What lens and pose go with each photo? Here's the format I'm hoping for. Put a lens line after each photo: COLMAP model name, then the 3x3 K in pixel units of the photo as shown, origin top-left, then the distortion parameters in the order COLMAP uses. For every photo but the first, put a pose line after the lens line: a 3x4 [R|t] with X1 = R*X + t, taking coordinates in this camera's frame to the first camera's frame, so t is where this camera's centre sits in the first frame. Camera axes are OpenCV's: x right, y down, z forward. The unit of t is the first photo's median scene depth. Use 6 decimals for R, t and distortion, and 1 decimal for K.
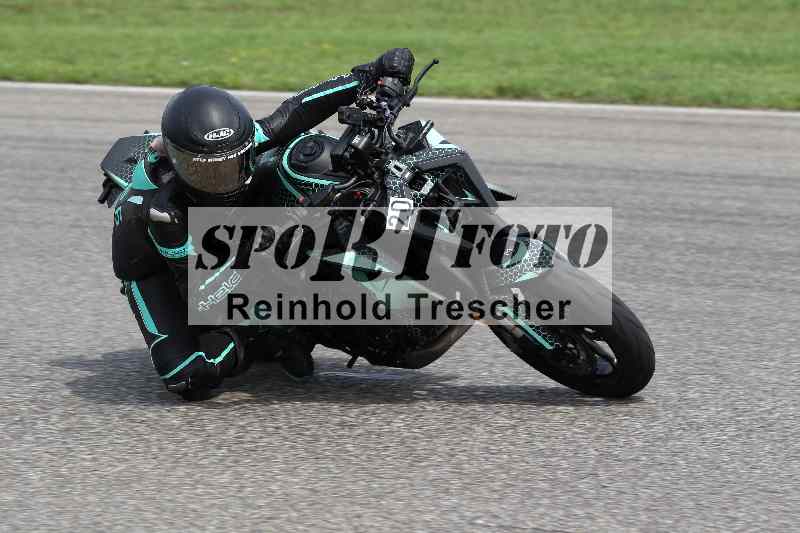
lens RADIAL K [[5640.0, 0, 400.8], [0, 5640.0, 266.9], [0, 0, 1]] dist [2.099351, 0.000000]
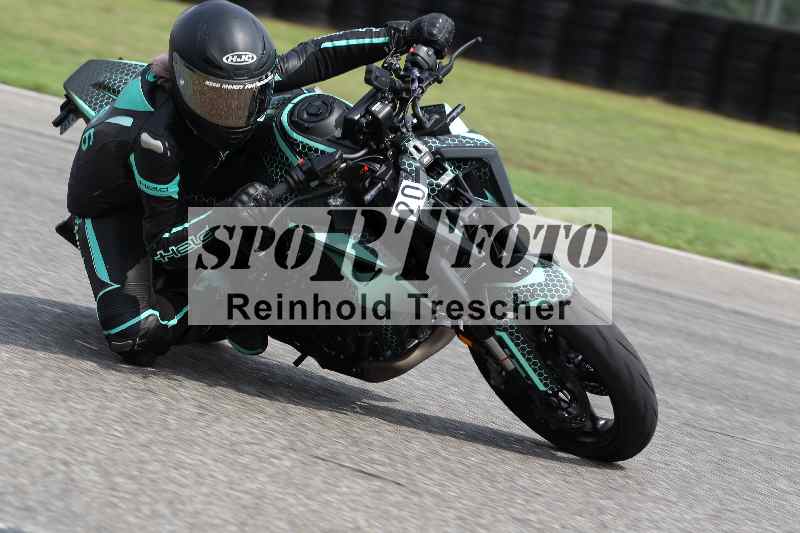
lens RADIAL K [[4133.1, 0, 401.2], [0, 4133.1, 273.1], [0, 0, 1]] dist [1.126933, 0.000000]
pose [[0.975989, 0.205552, 0.072062, -0.044655], [-0.204046, 0.978568, -0.027747, 0.019188], [-0.076221, 0.012377, 0.997014, 0.366873]]
